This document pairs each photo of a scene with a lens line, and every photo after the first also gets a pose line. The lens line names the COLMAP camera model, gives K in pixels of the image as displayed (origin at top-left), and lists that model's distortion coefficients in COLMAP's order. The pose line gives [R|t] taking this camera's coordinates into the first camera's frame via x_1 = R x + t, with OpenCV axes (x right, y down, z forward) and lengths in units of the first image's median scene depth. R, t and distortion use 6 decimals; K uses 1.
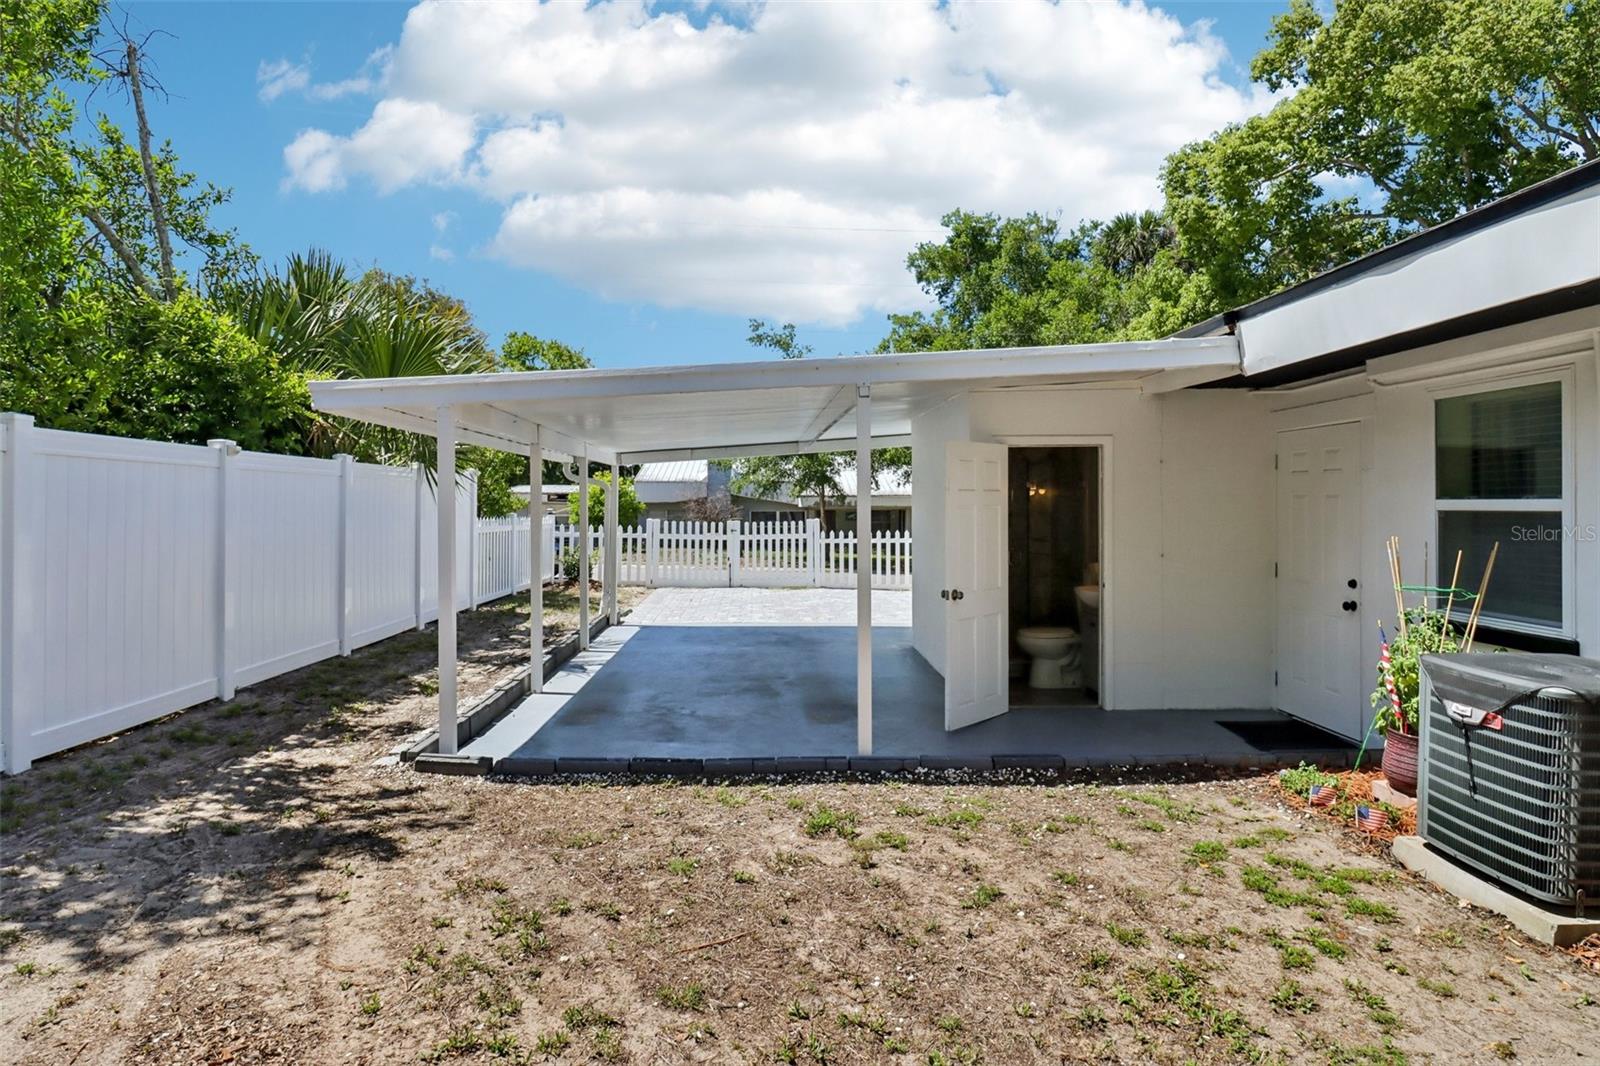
lens RADIAL K [[874.1, 0, 797.9], [0, 874.1, 504.7], [0, 0, 1]] dist [-0.000063, -0.000348]
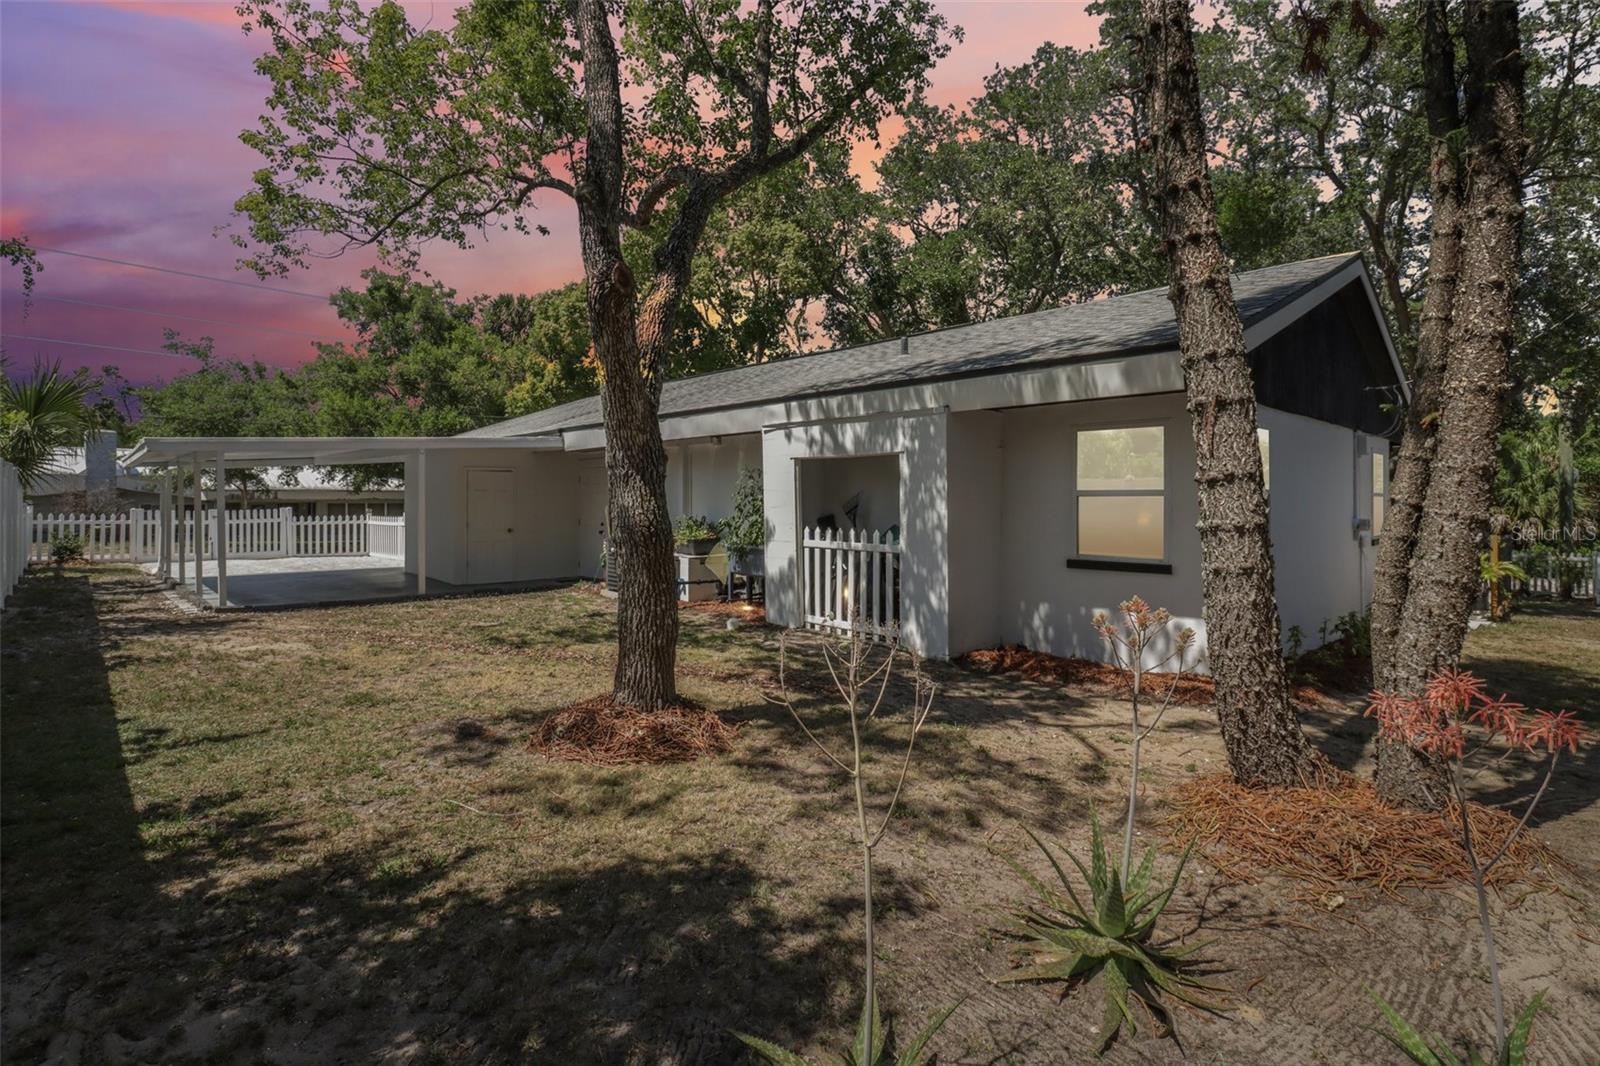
lens RADIAL K [[769.0, 0, 807.7], [0, 769.0, 500.4], [0, 0, 1]] dist [0.004359, -0.017207]
pose [[0.737244, -0.001579, 0.675624, -0.109946], [0.000649, 0.999998, 0.001630, 0.002009], [-0.675626, -0.000764, 0.737244, -0.251801]]
